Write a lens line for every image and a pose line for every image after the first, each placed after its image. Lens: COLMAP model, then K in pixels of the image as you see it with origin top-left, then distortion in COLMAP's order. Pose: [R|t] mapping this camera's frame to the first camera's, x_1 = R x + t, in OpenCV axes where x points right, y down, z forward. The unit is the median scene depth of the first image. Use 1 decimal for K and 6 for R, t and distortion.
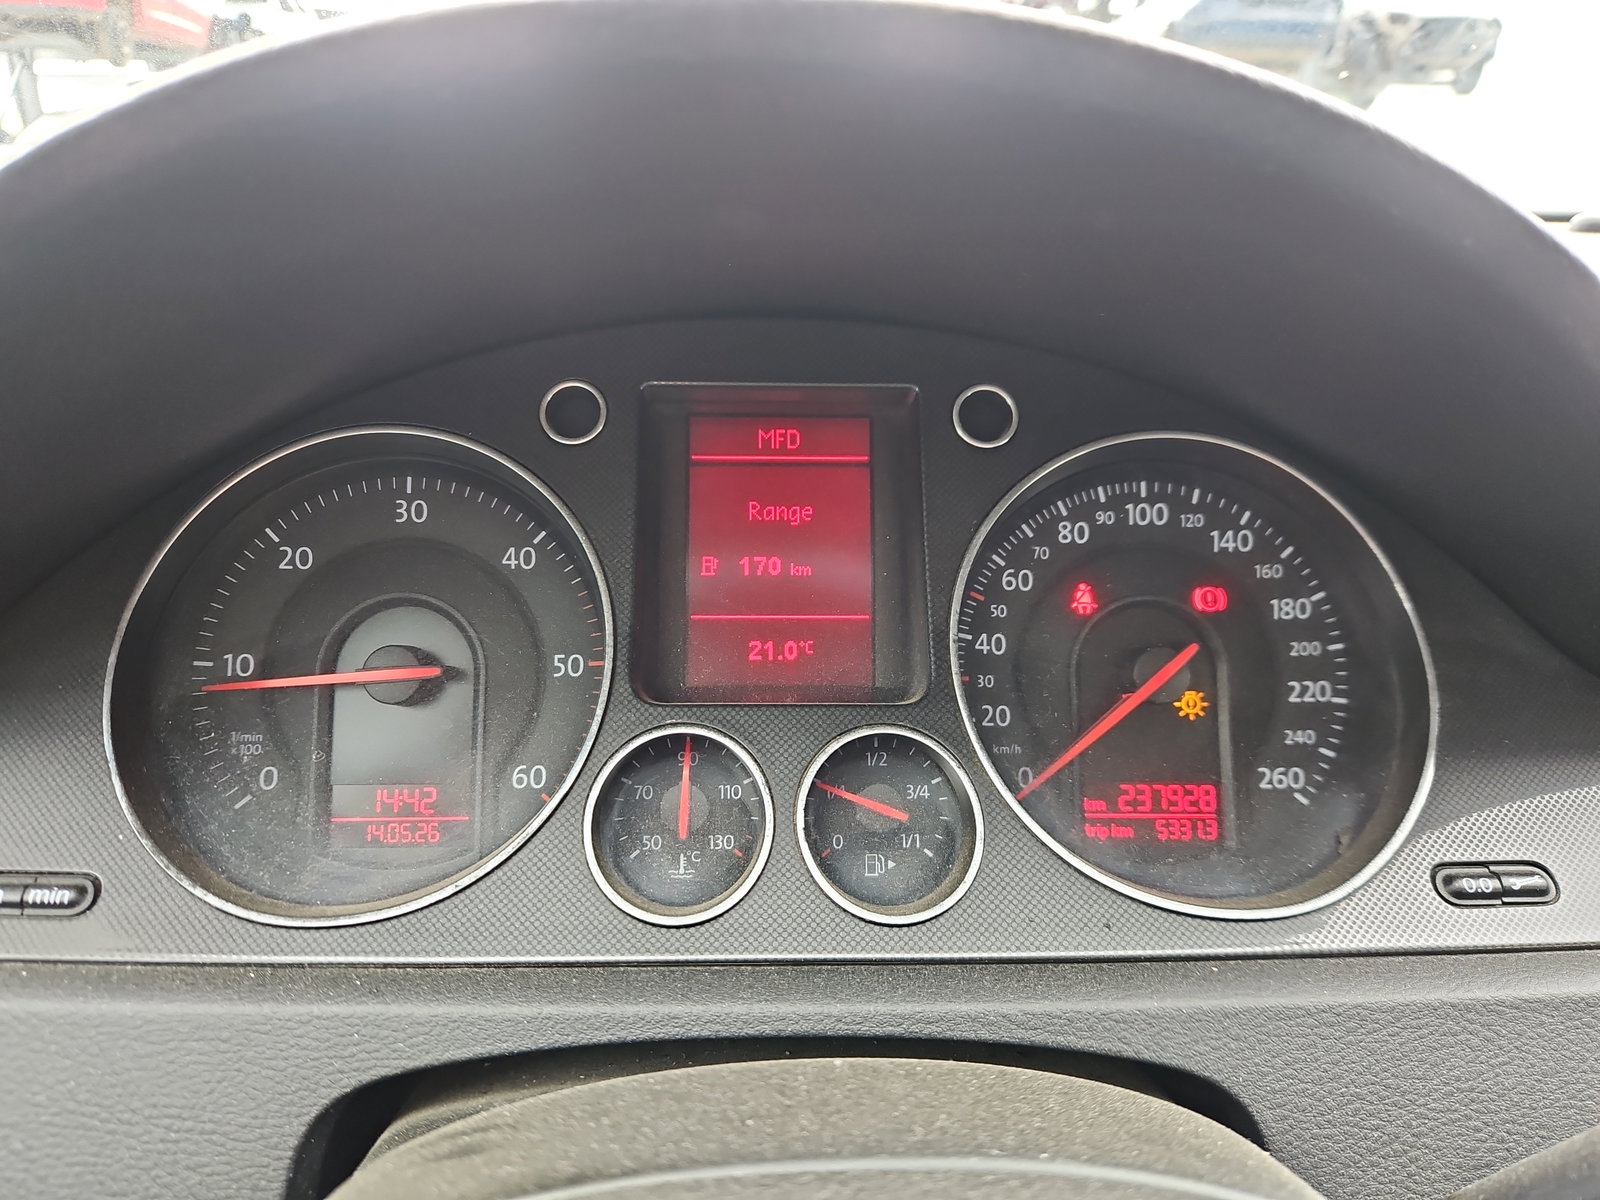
lens RADIAL K [[1077.8, 0, 793.5], [0, 1077.8, 601.2], [0, 0, 1]] dist [0.048648, -0.001344]
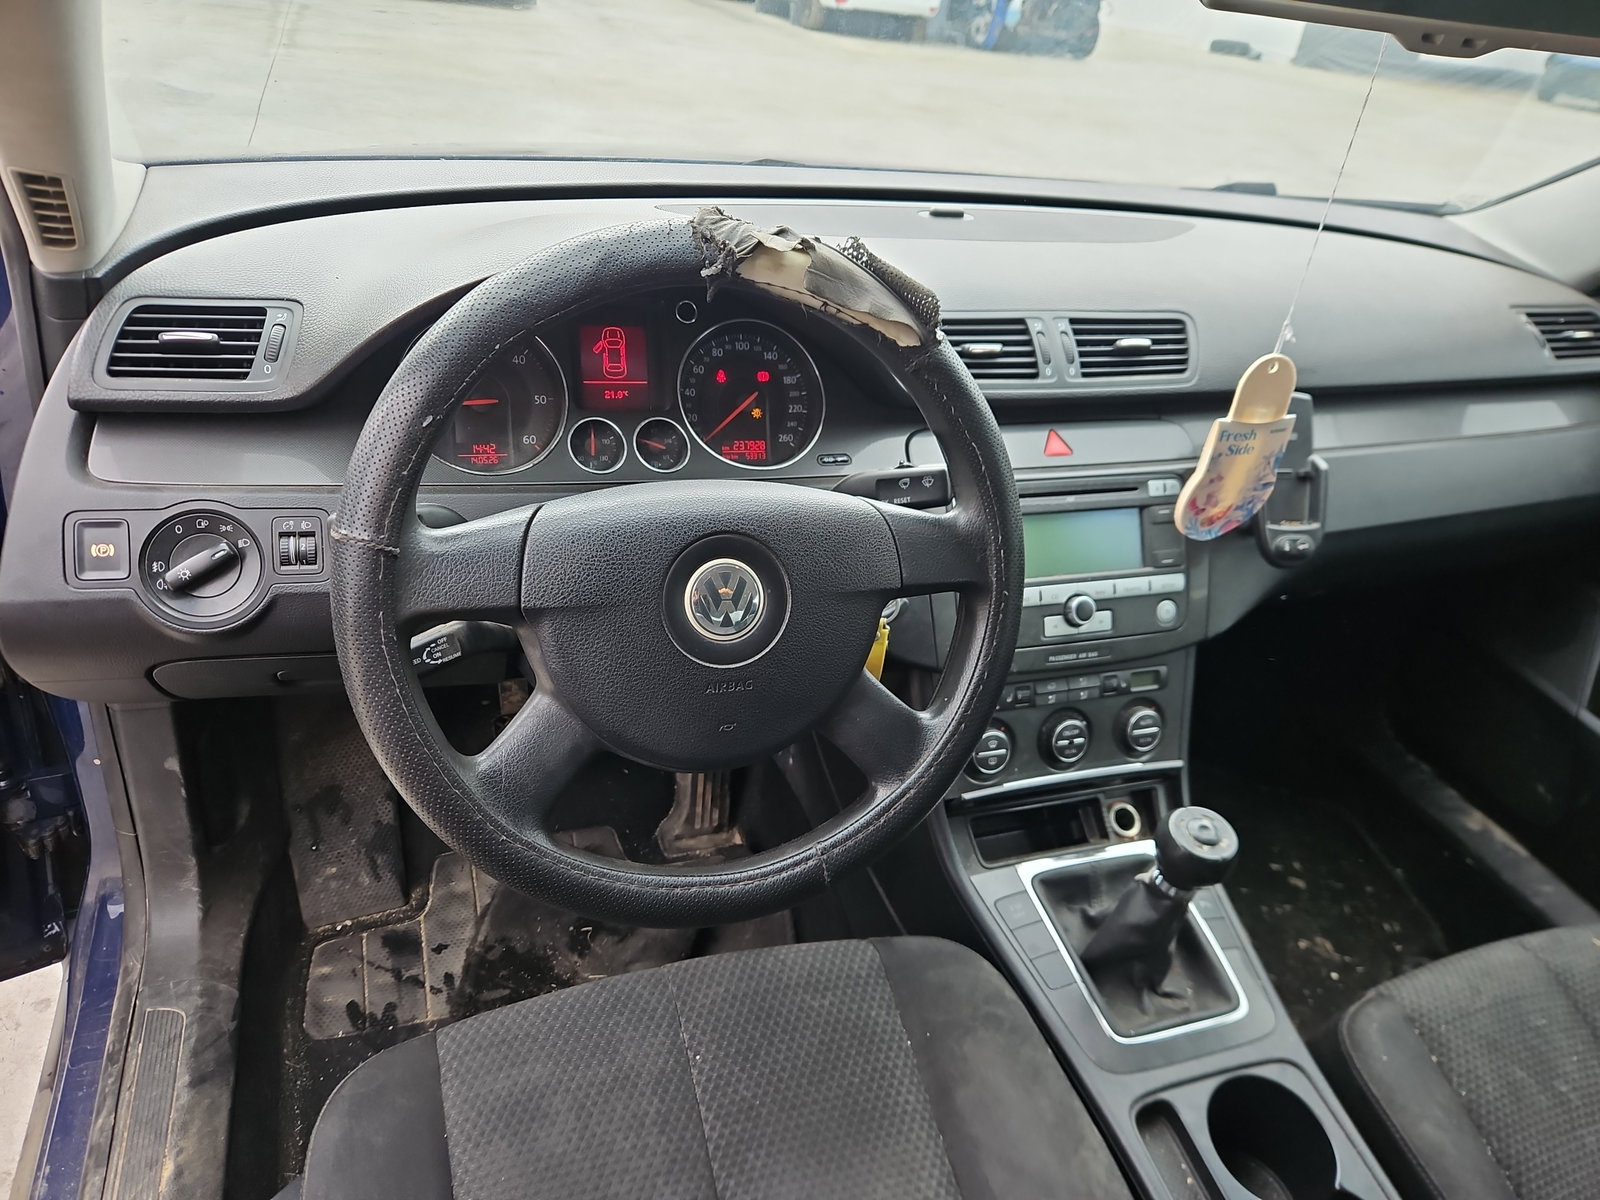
lens RADIAL K [[1077.8, 0, 793.5], [0, 1077.8, 601.2], [0, 0, 1]] dist [0.048648, -0.001344]
pose [[0.957754, -0.056398, 0.282004, -0.393544], [0.001431, 0.981506, 0.191428, 0.035600], [-0.287584, -0.182938, 0.940122, -1.876908]]
